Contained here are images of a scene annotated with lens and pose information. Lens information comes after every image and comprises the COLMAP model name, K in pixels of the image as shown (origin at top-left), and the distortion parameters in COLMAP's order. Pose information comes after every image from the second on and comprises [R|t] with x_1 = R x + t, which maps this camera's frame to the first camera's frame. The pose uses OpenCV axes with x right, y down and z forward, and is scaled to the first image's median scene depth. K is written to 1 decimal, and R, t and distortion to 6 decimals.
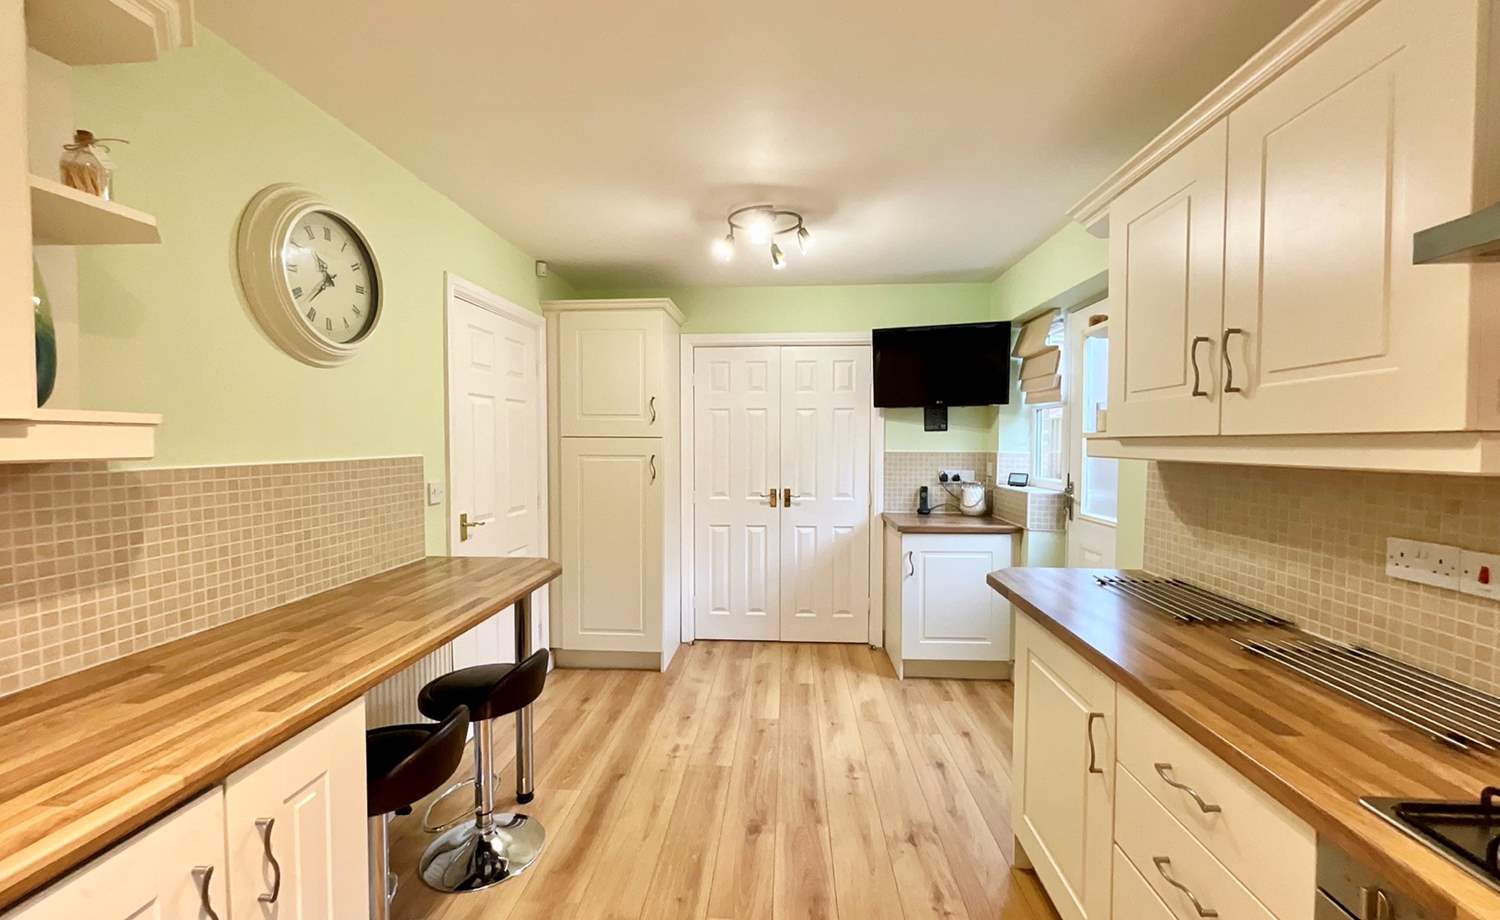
lens RADIAL K [[611.3, 0, 747.3], [0, 611.3, 461.0], [0, 0, 1]] dist [-0.001410, 0.005776]
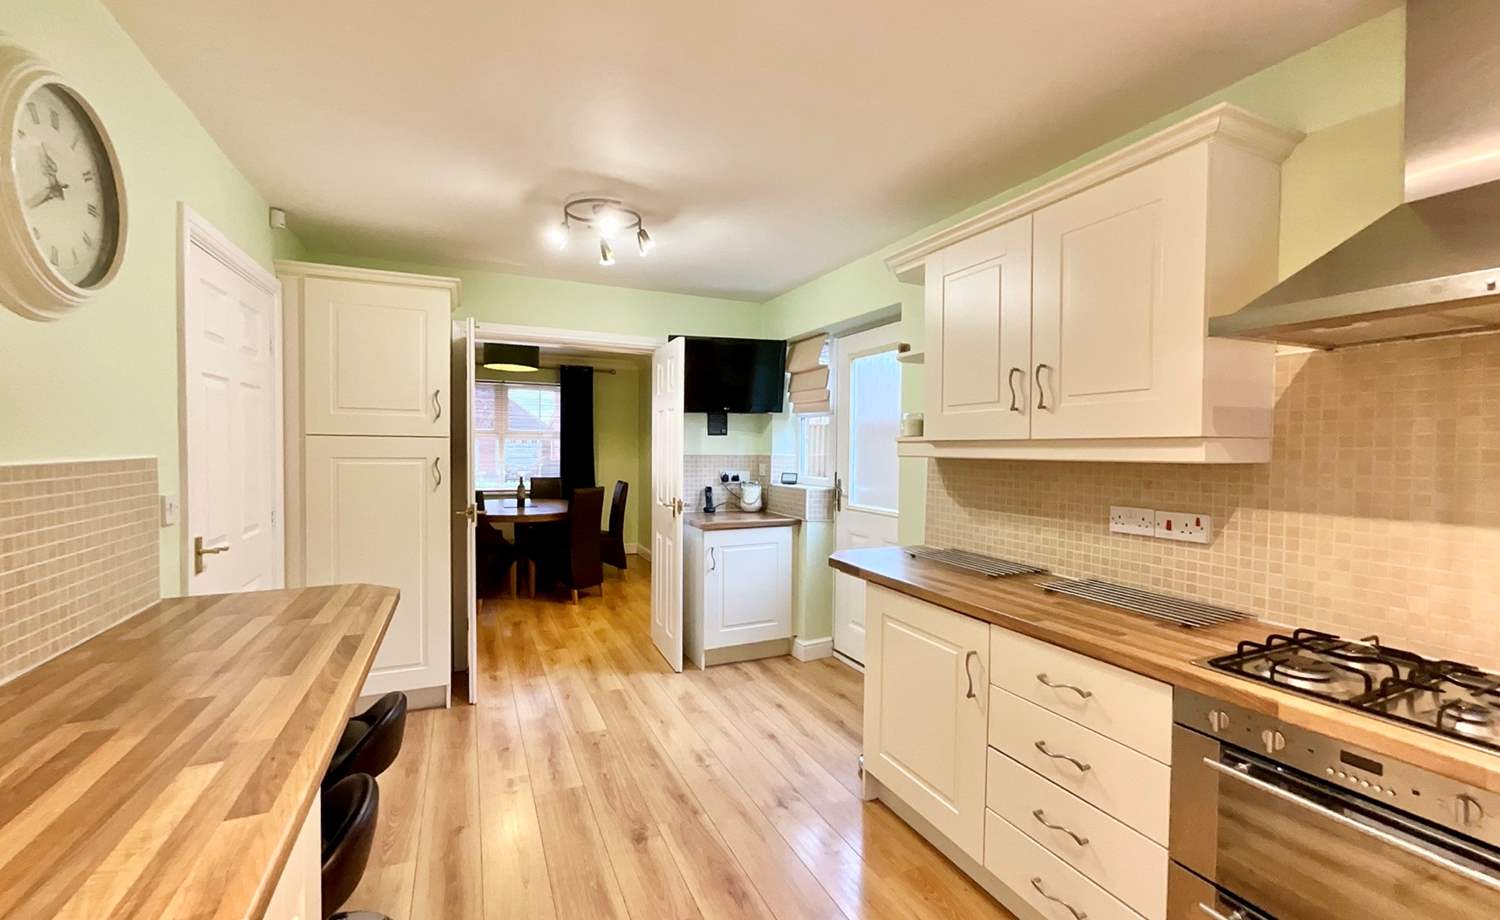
lens RADIAL K [[610.0, 0, 748.4], [0, 610.0, 461.2], [0, 0, 1]] dist [-0.000888, 0.000514]
pose [[0.876630, -0.004720, 0.481141, -0.306551], [0.008584, 0.999946, -0.005829, 0.007342], [-0.481088, 0.009240, 0.876624, 0.057271]]
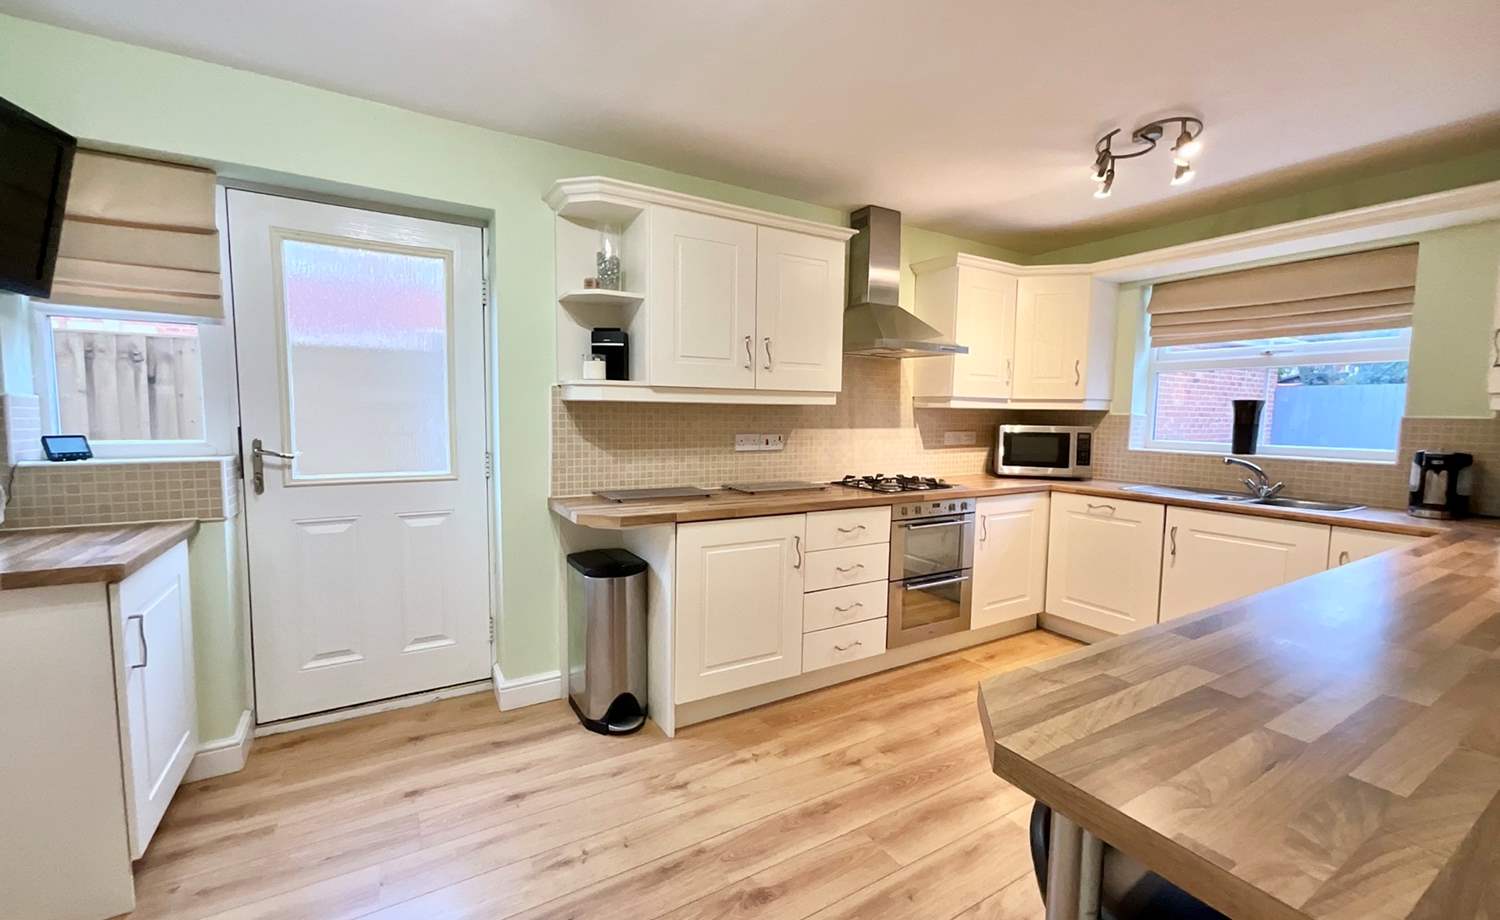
lens RADIAL K [[610.0, 0, 748.4], [0, 610.0, 461.2], [0, 0, 1]] dist [-0.000888, 0.000514]
pose [[-0.571075, -0.076487, 0.817327, -0.561177], [0.011721, 0.994788, 0.101284, -0.006519], [-0.820814, 0.067421, -0.567202, 1.423076]]
